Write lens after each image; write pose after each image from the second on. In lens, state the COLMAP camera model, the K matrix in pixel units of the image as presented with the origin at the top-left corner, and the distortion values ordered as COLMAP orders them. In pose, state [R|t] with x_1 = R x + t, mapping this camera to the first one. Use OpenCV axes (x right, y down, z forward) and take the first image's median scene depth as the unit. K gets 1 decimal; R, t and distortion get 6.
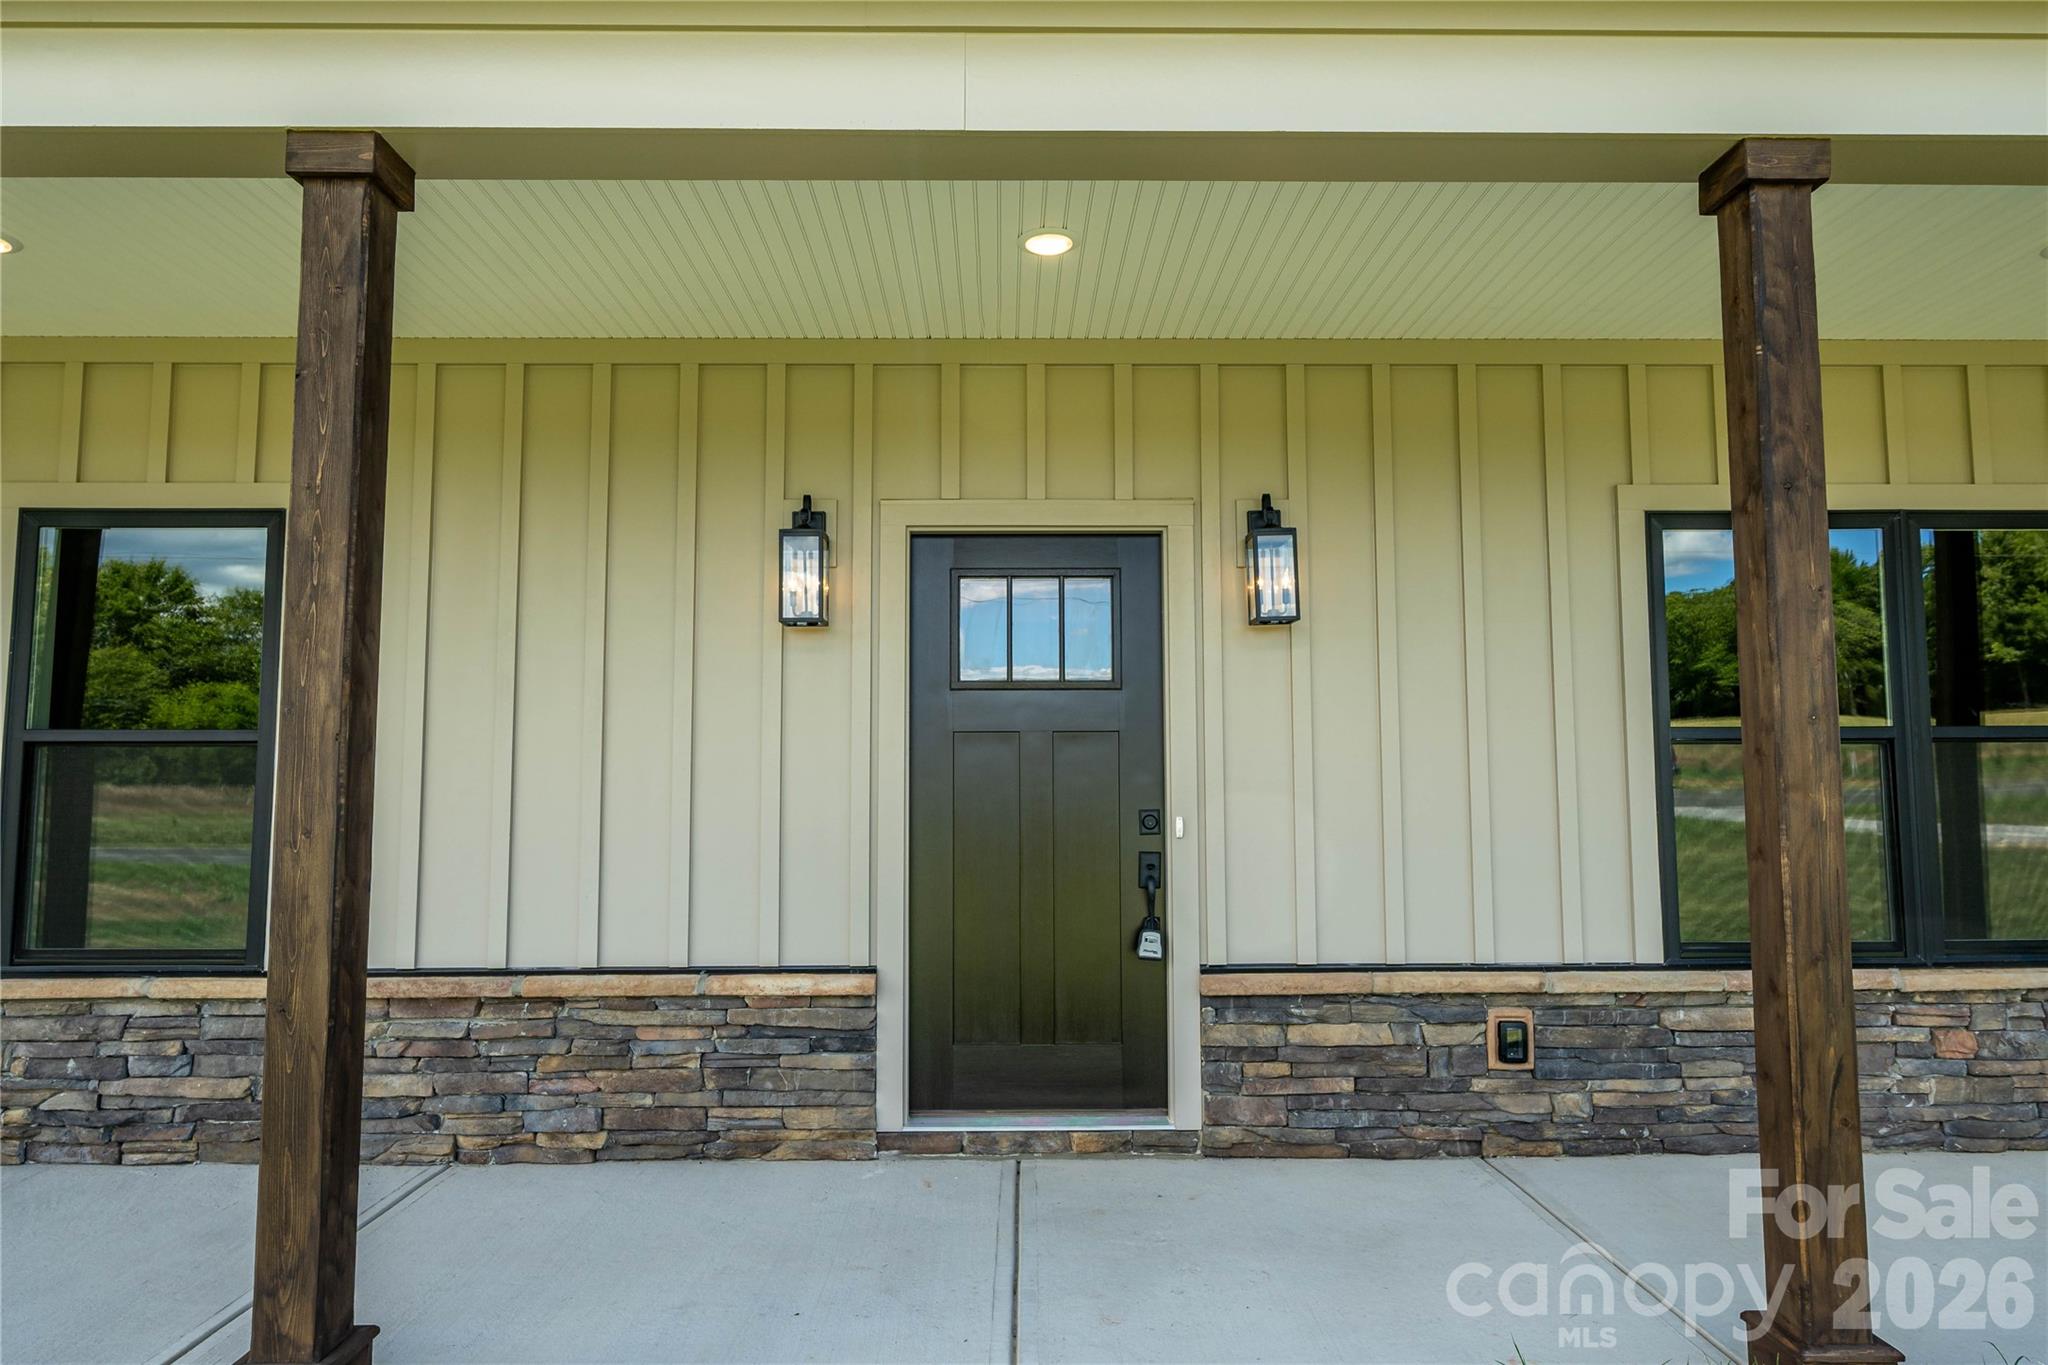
lens RADIAL K [[1244.7, 0, 1031.0], [0, 1244.7, 666.4], [0, 0, 1]] dist [0.002116, -0.001297]
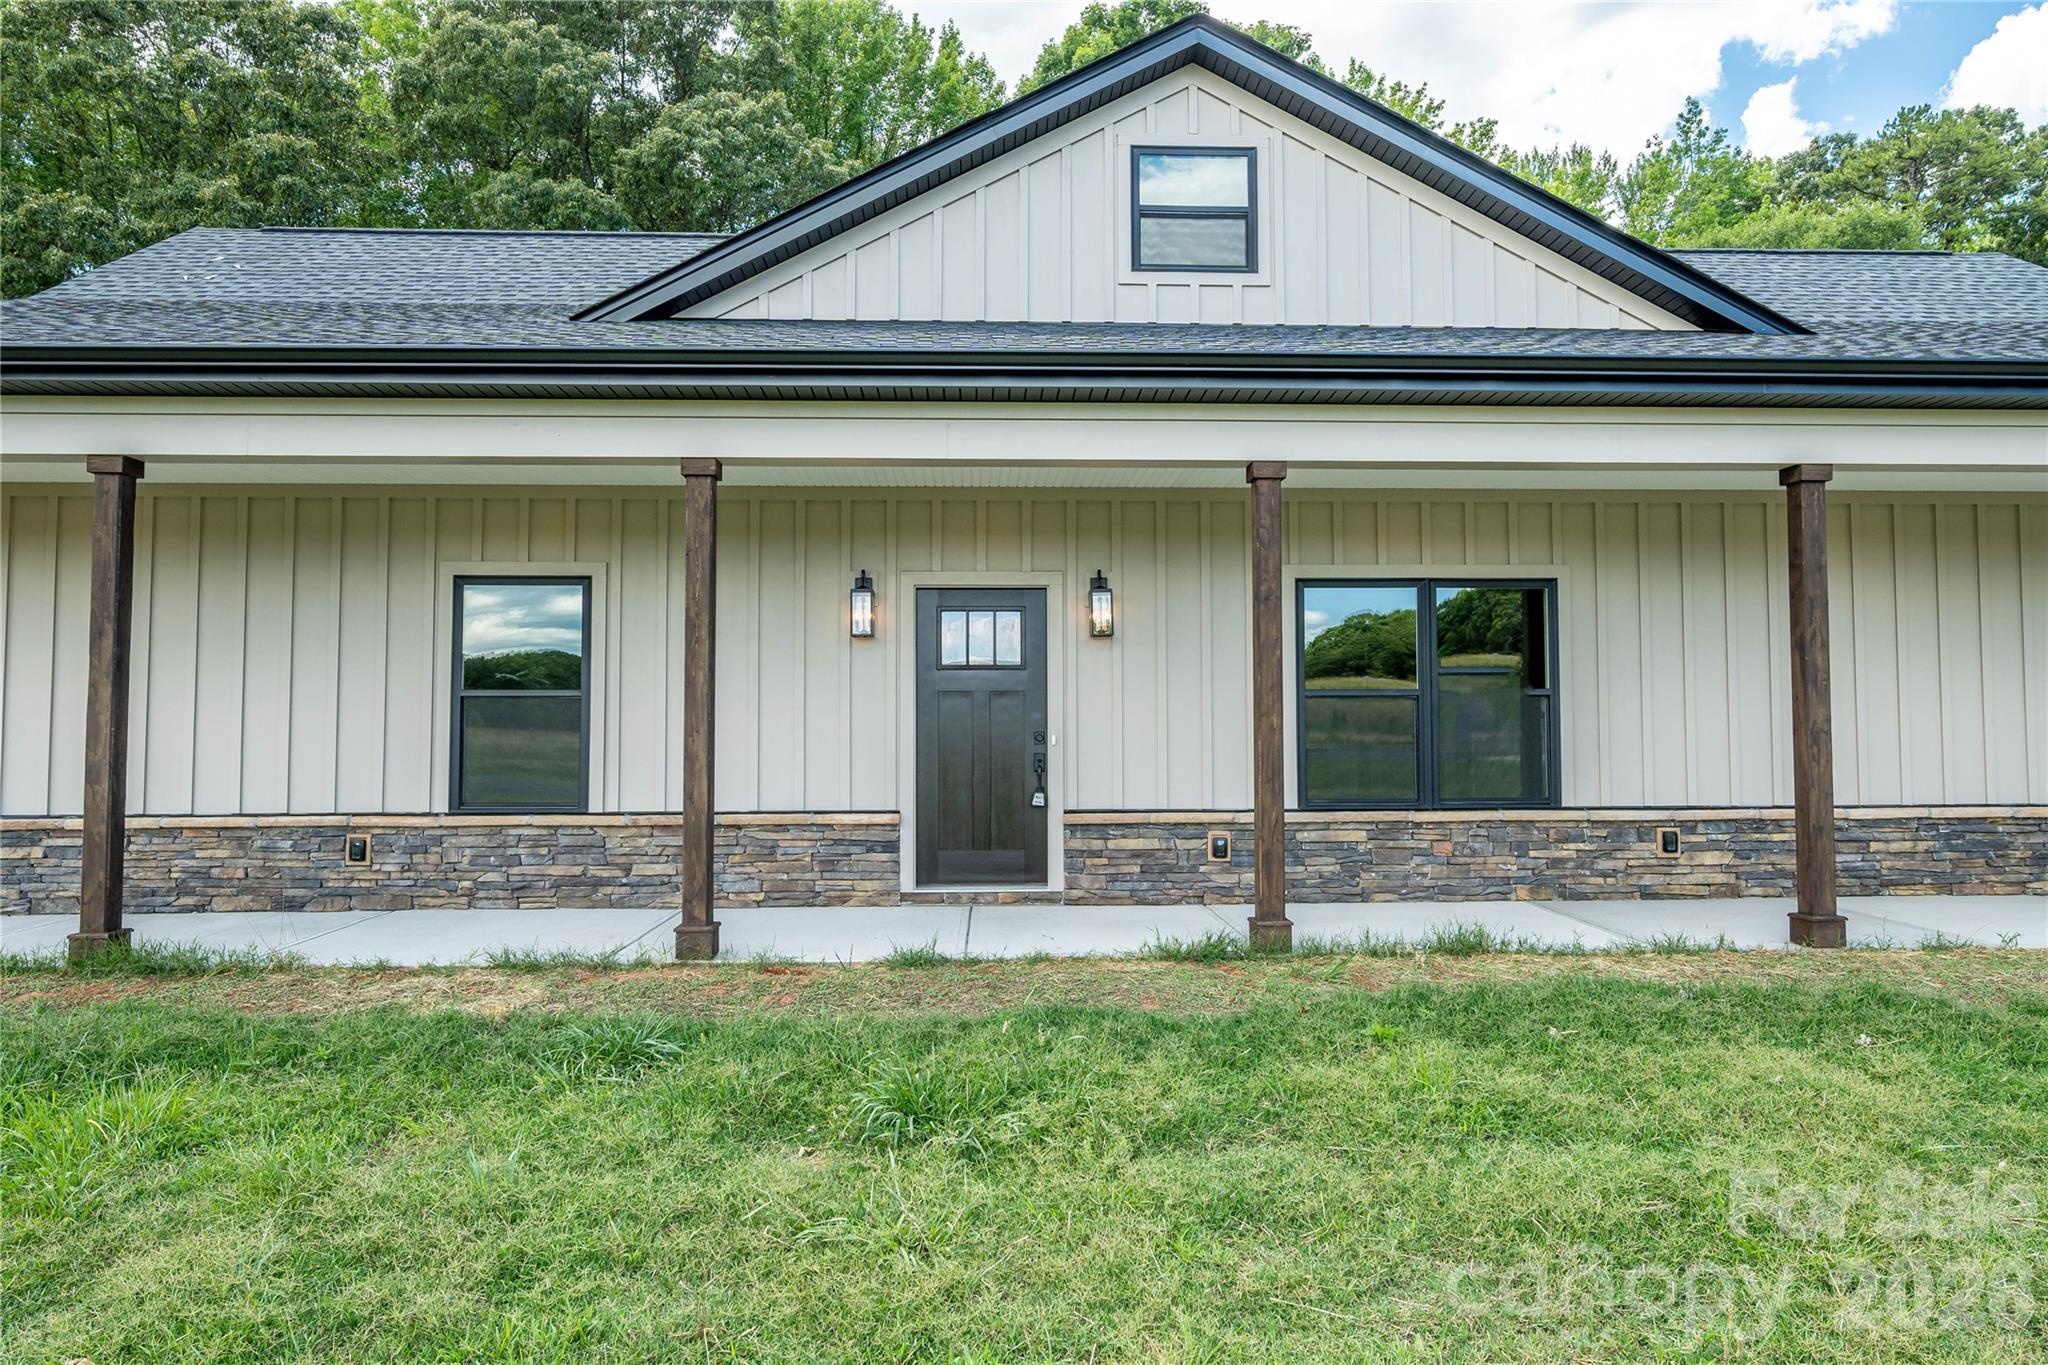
lens RADIAL K [[1244.7, 0, 1017.6], [0, 1244.7, 664.1], [0, 0, 1]] dist [0.002116, -0.001297]
pose [[0.999887, 0.001488, 0.014931, 0.033187], [-0.002033, 0.999329, 0.036579, -0.063518], [-0.014867, -0.036605, 0.999219, -0.973082]]
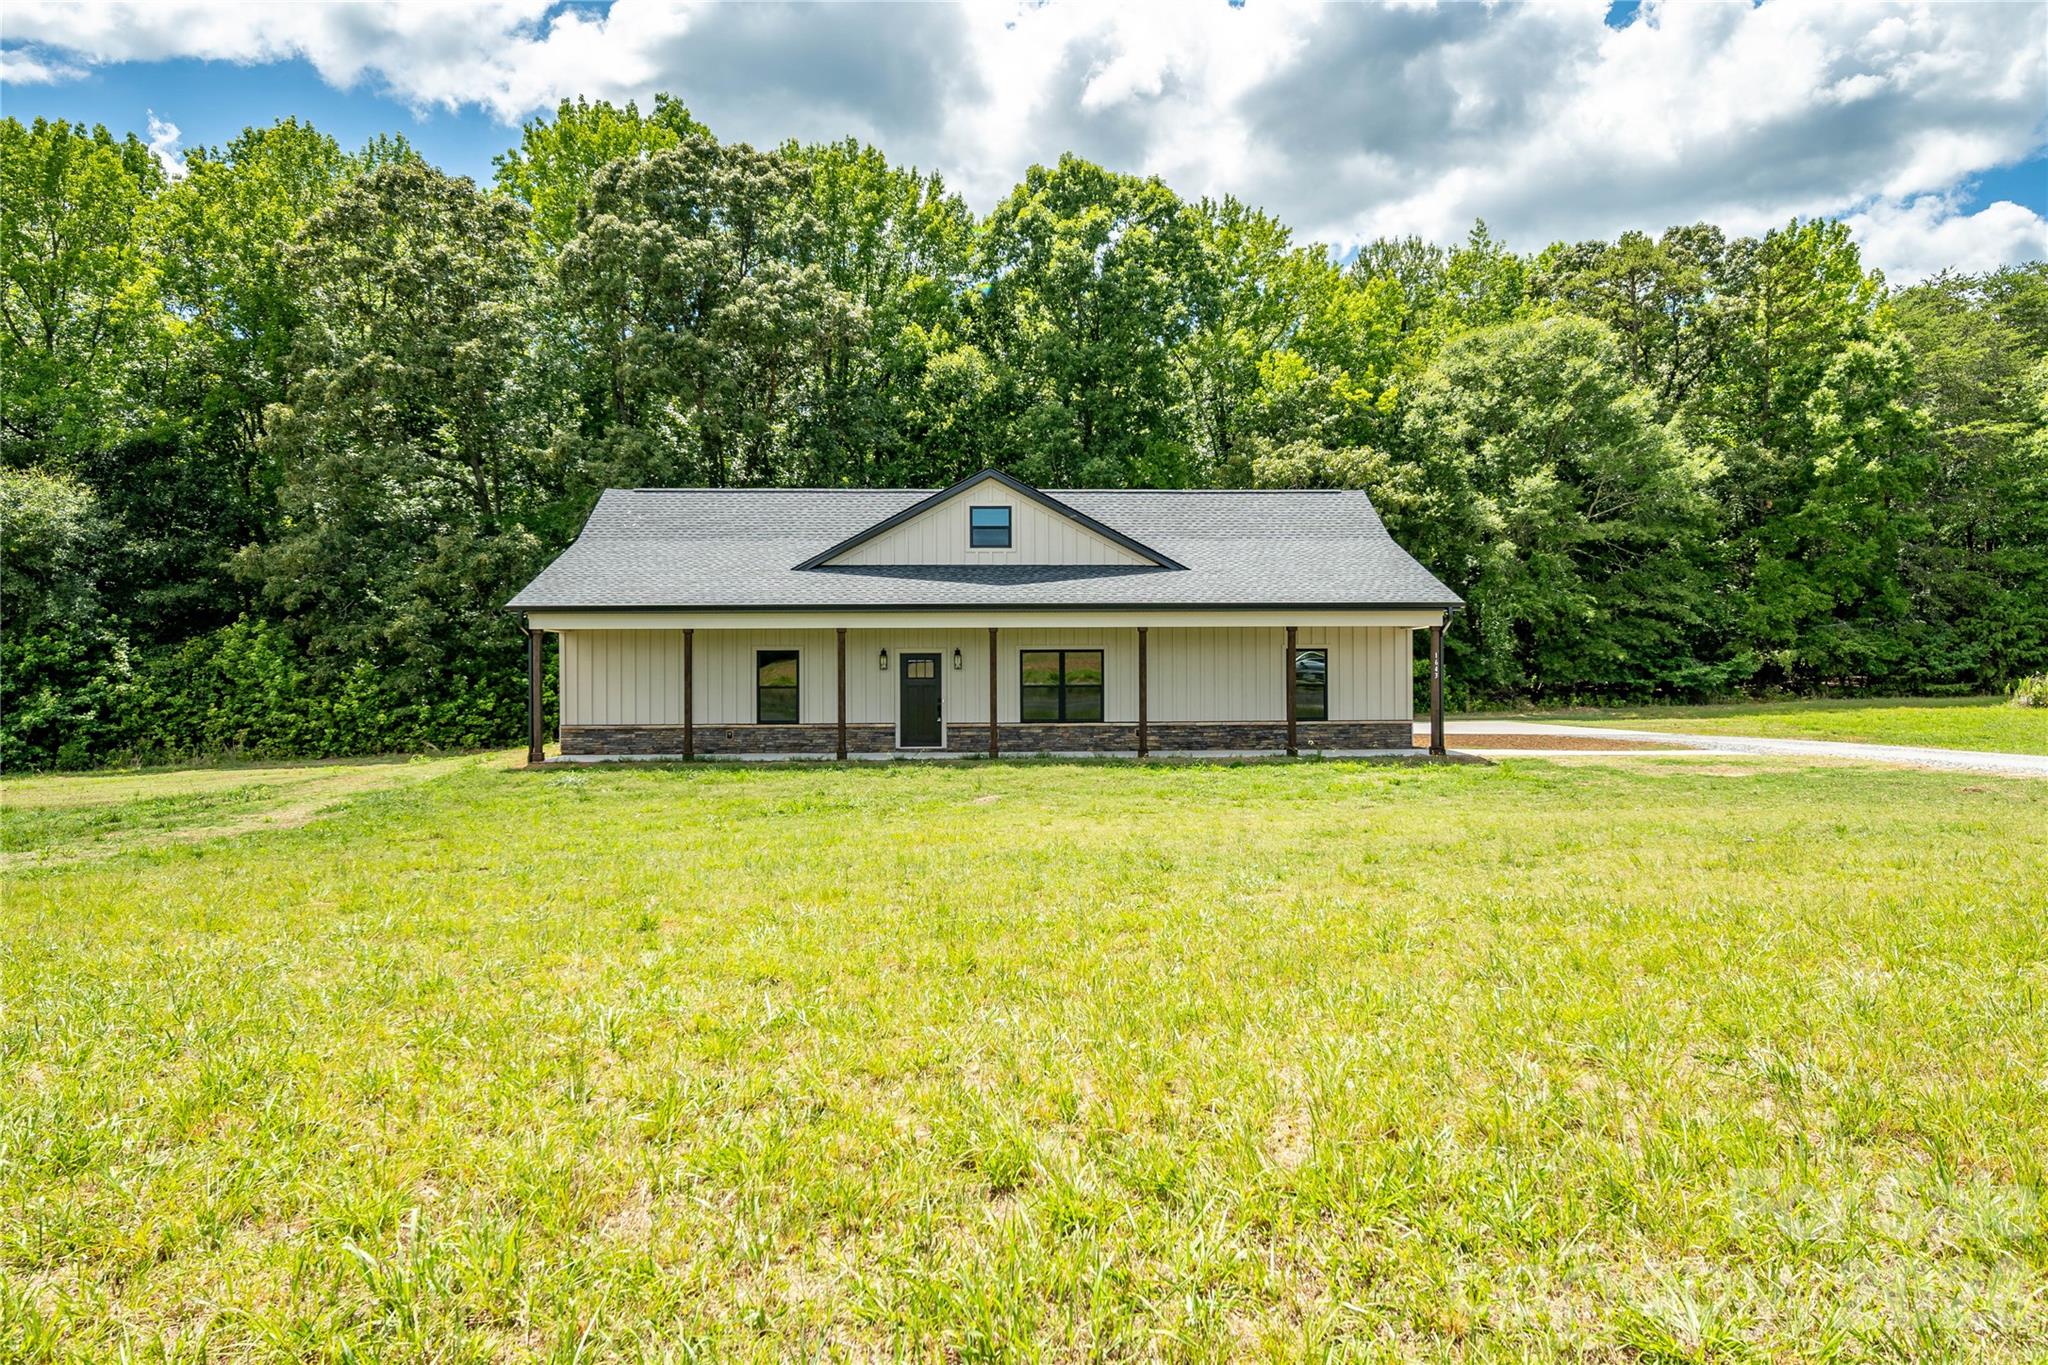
lens RADIAL K [[1244.7, 0, 1026.9], [0, 1244.7, 660.0], [0, 0, 1]] dist [0.002116, -0.001297]
pose [[0.999833, -0.002093, 0.018161, 0.435949], [0.000661, 0.996910, 0.078546, -0.584326], [-0.018269, -0.078521, 0.996745, -5.363429]]
